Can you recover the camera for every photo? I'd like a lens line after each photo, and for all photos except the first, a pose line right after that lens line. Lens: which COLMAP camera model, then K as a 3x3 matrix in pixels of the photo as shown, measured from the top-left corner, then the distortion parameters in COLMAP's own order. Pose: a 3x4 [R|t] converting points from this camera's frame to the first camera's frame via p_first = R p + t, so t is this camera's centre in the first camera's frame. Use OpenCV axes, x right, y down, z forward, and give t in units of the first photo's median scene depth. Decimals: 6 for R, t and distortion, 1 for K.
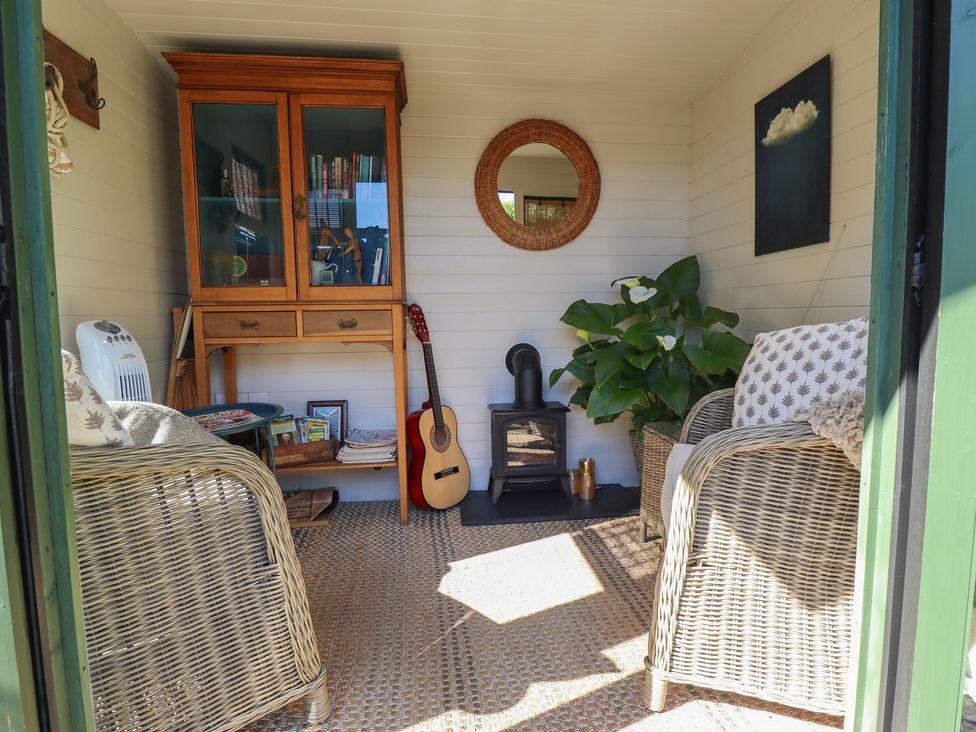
lens RADIAL K [[513.4, 0, 502.7], [0, 513.4, 361.4], [0, 0, 1]] dist [-0.002156, -0.009526]
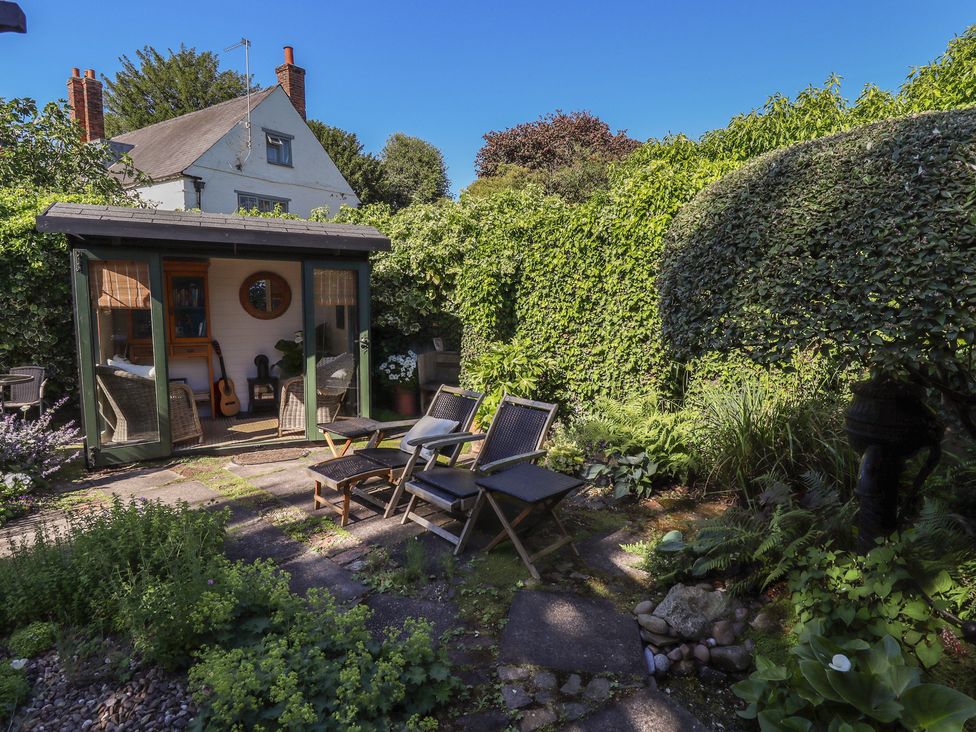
lens RADIAL K [[537.0, 0, 505.6], [0, 537.0, 364.2], [0, 0, 1]] dist [0.001518, -0.018080]
pose [[0.931458, -0.020282, 0.363282, 0.241283], [0.008672, 0.999399, 0.033563, -0.079470], [-0.363745, -0.028112, 0.931074, -2.365239]]
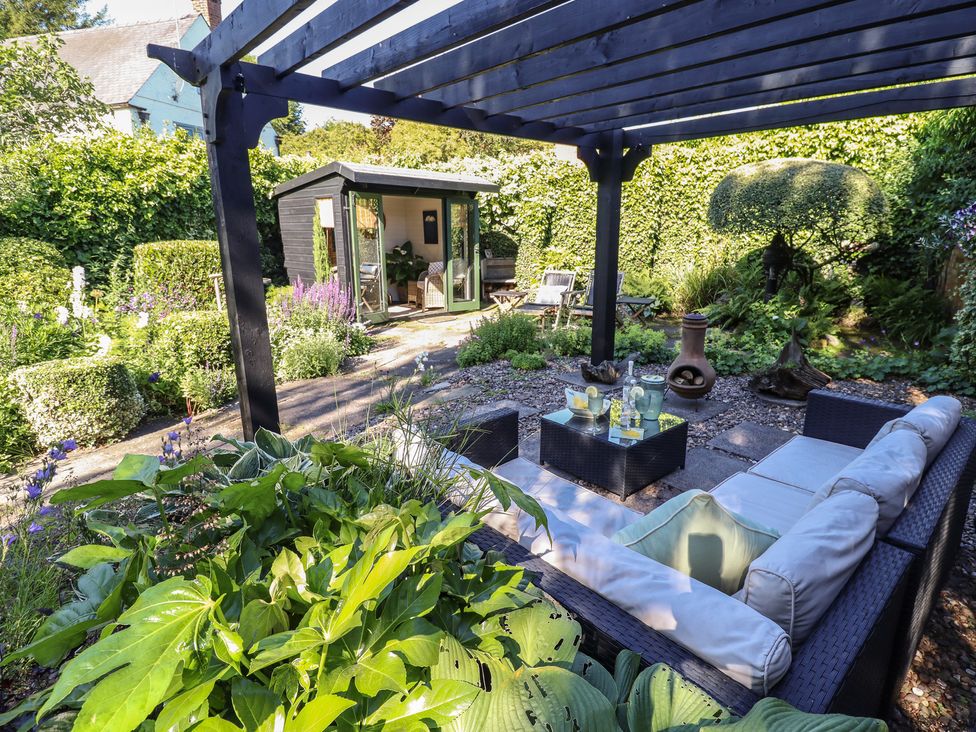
lens RADIAL K [[523.6, 0, 502.1], [0, 523.6, 364.5], [0, 0, 1]] dist [0.003580, -0.013942]
pose [[0.766239, -0.148828, 0.625083, -2.037147], [0.048278, 0.983391, 0.174958, 0.073729], [-0.640740, -0.103882, 0.760698, -3.083634]]
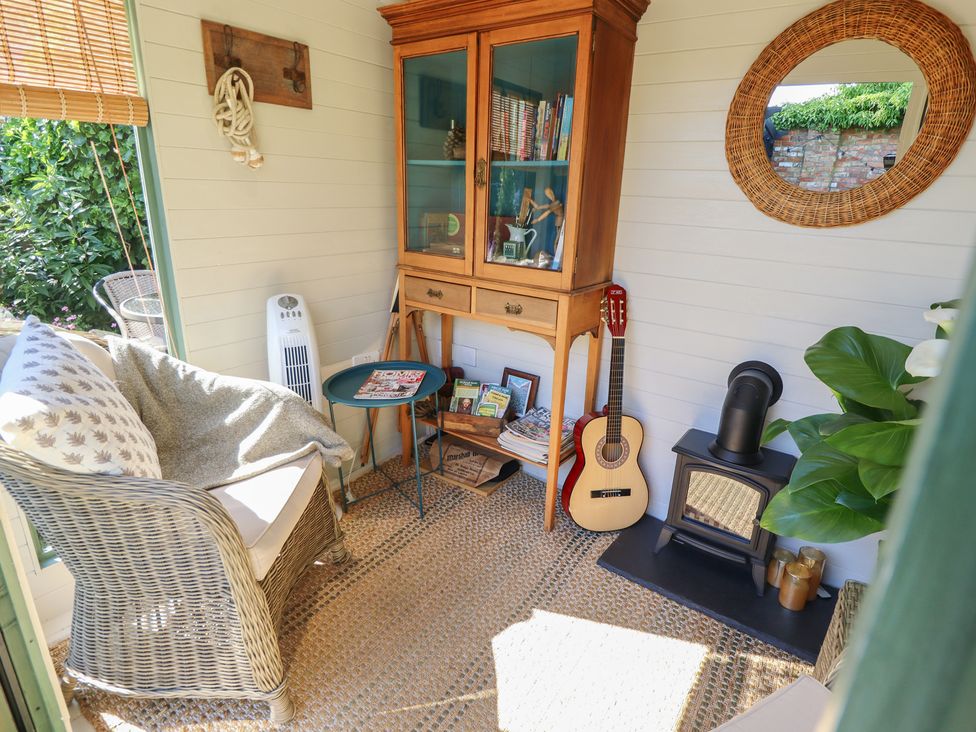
lens RADIAL K [[523.6, 0, 502.1], [0, 523.6, 364.5], [0, 0, 1]] dist [0.003580, -0.013942]
pose [[0.737517, 0.253867, -0.625796, 0.268364], [-0.111158, 0.959649, 0.258299, -0.207052], [0.666118, -0.120937, 0.735976, 0.296417]]
